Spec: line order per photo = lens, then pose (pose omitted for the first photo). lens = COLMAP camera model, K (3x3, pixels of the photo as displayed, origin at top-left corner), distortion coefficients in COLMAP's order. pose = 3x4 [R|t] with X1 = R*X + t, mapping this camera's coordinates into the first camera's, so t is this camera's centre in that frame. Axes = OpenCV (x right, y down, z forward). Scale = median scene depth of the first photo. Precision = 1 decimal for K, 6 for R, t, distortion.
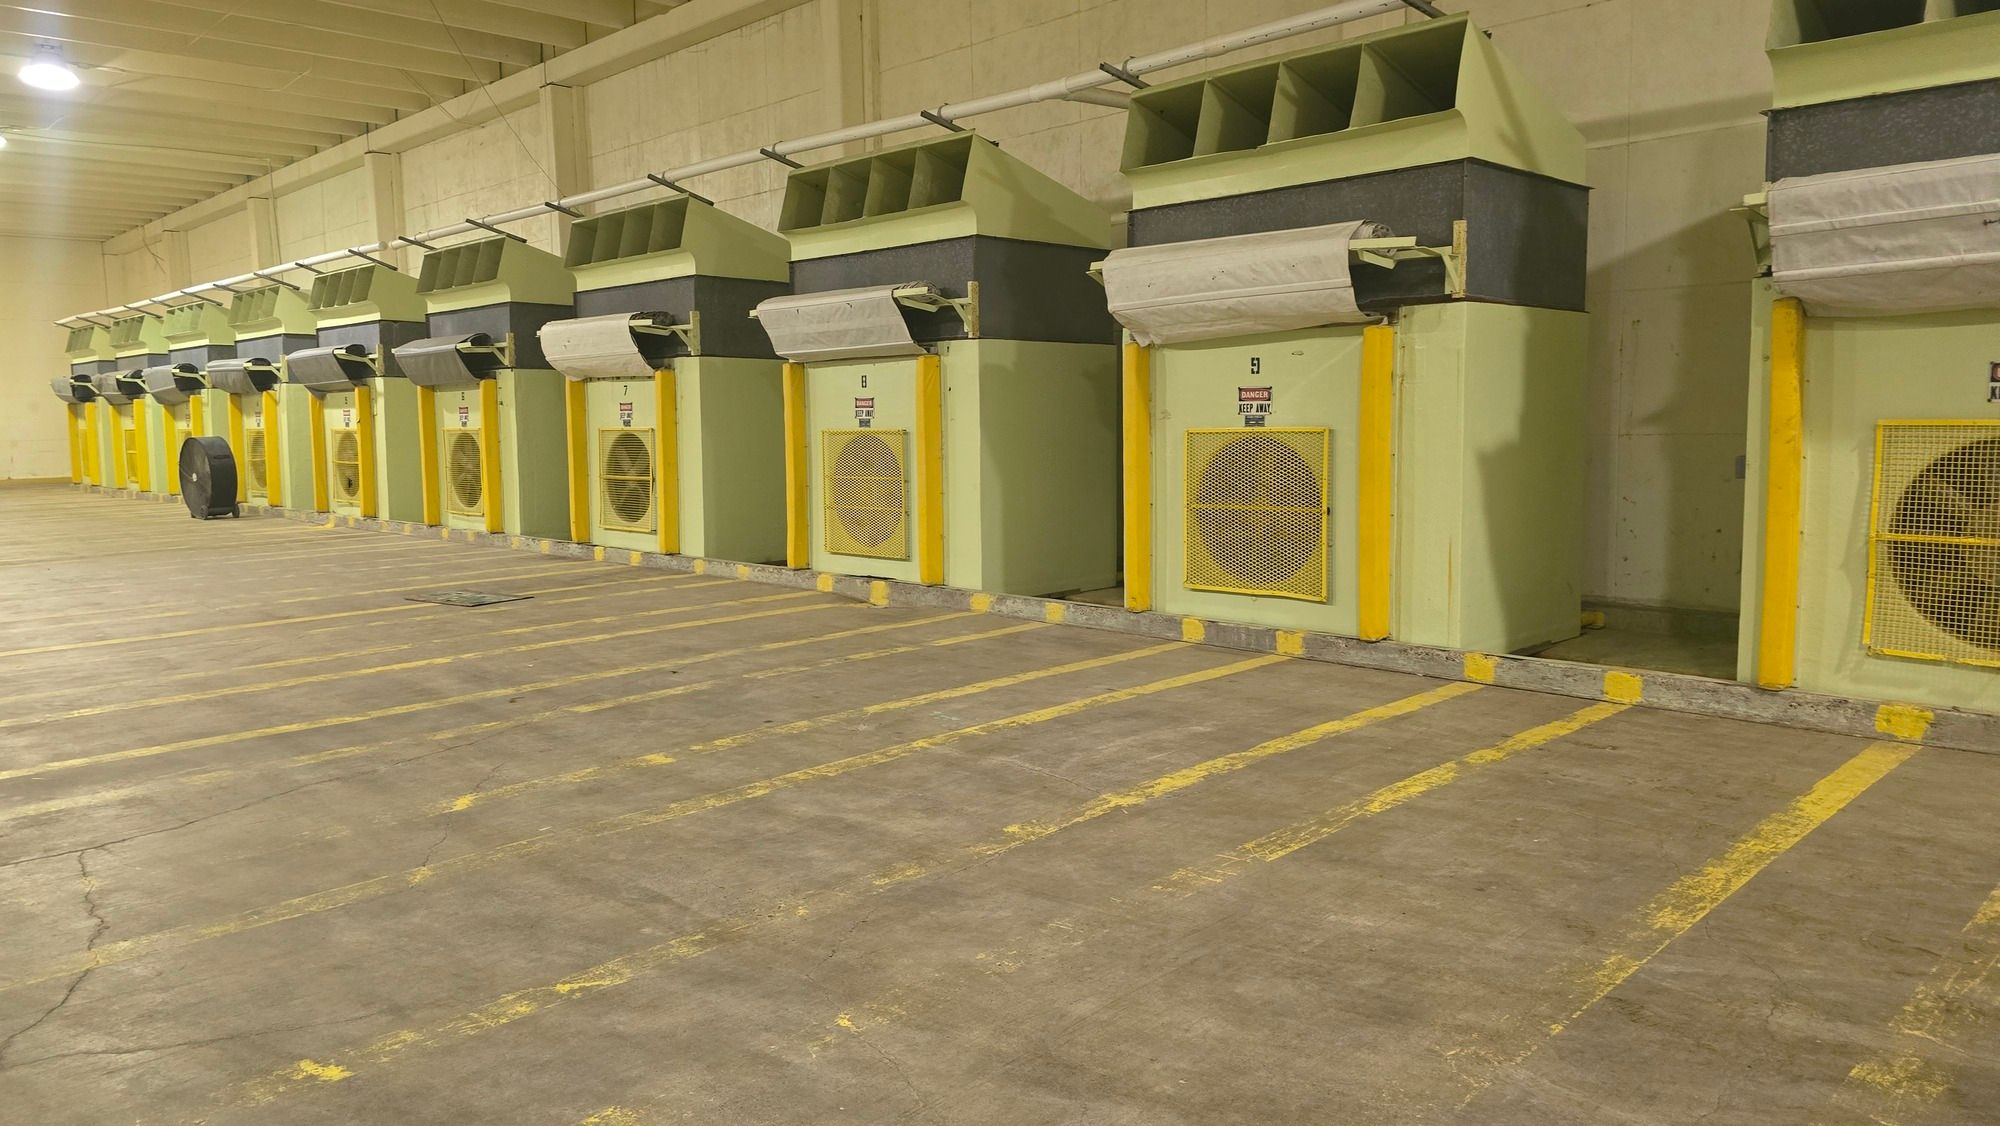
lens RADIAL K [[1341.3, 0, 991.0], [0, 1341.3, 542.9], [0, 0, 1]] dist [0.083418, -0.078419]
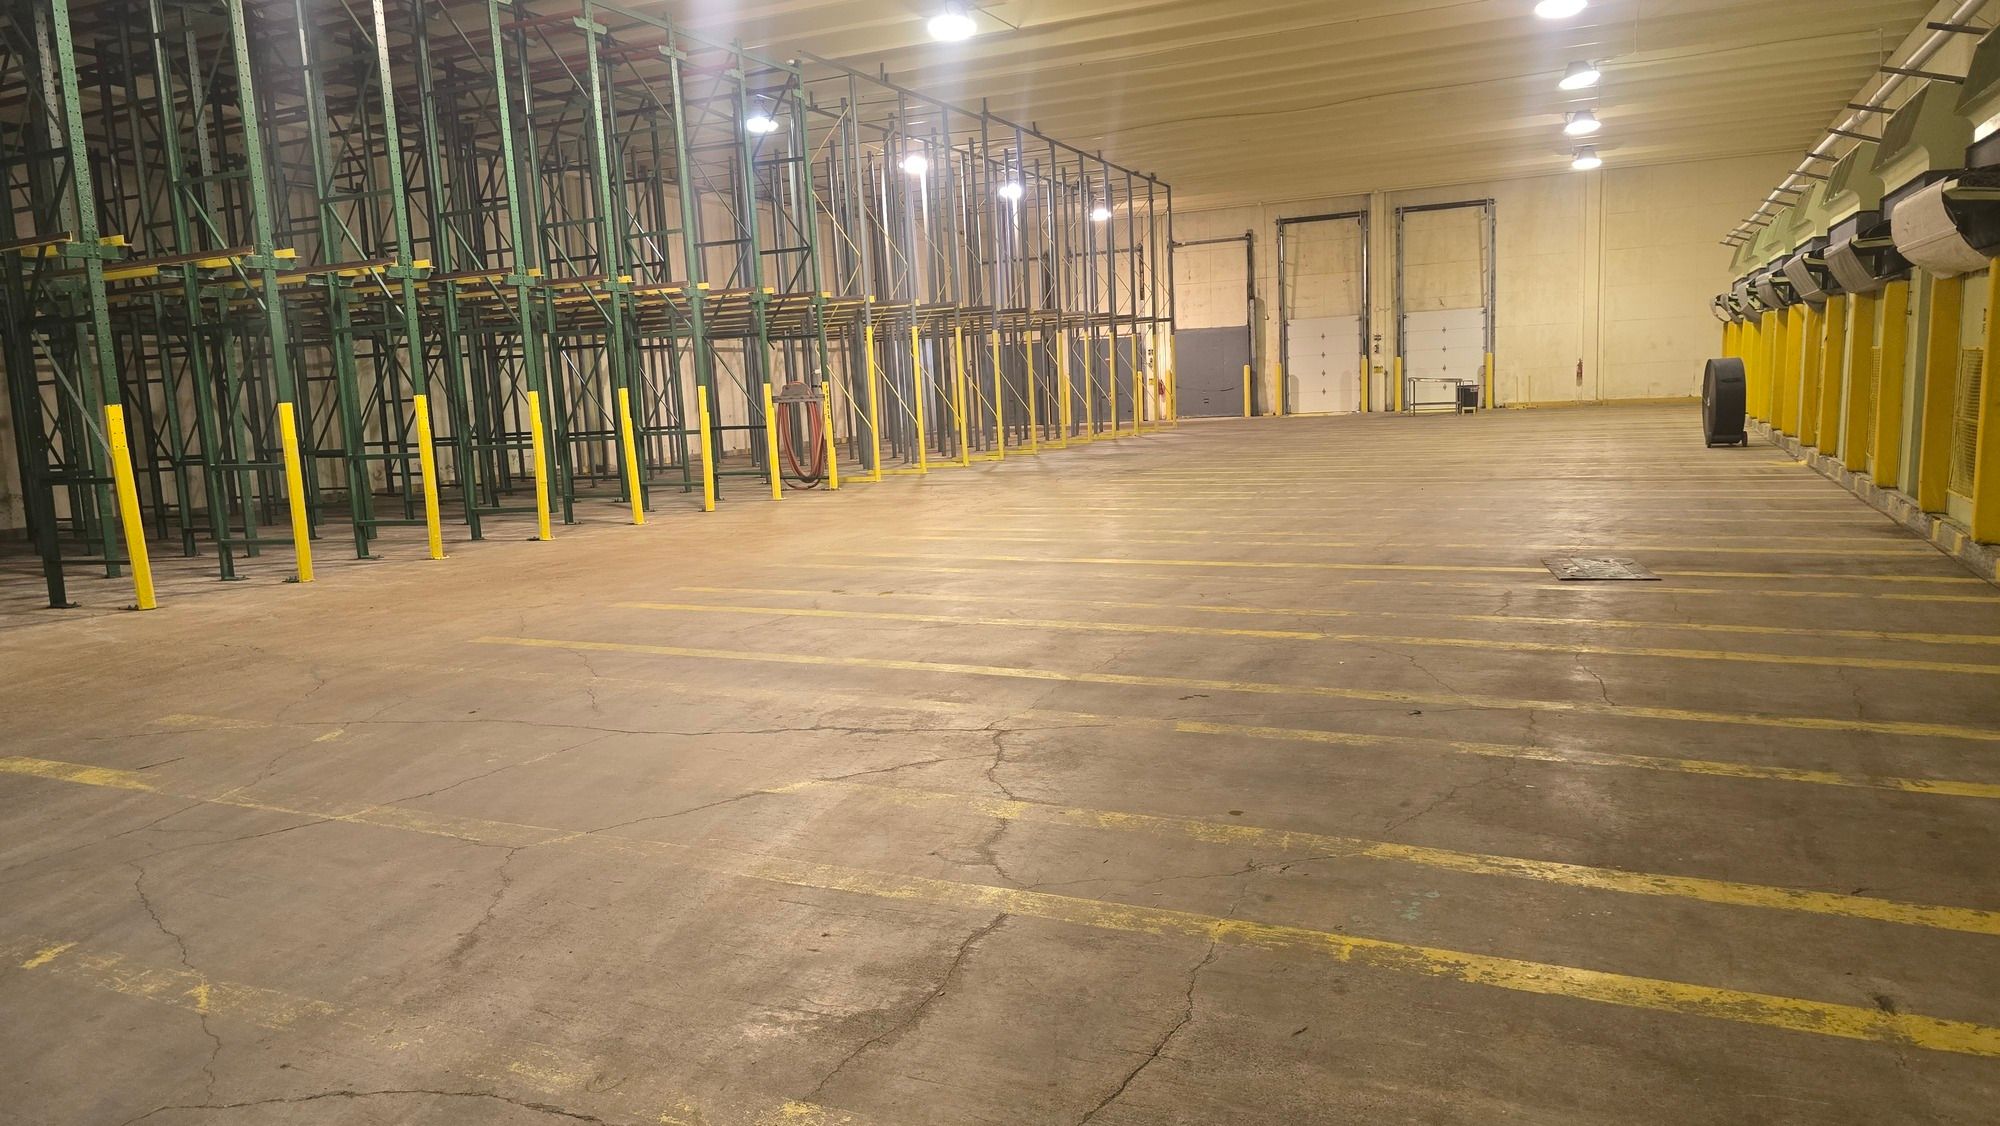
lens RADIAL K [[1341.3, 0, 991.0], [0, 1341.3, 542.9], [0, 0, 1]] dist [0.083418, -0.078419]
pose [[0.352806, 0.120101, -0.927957, 0.673792], [-0.059573, 0.992599, 0.105818, -0.110991], [0.933798, 0.017948, 0.357350, 1.056086]]
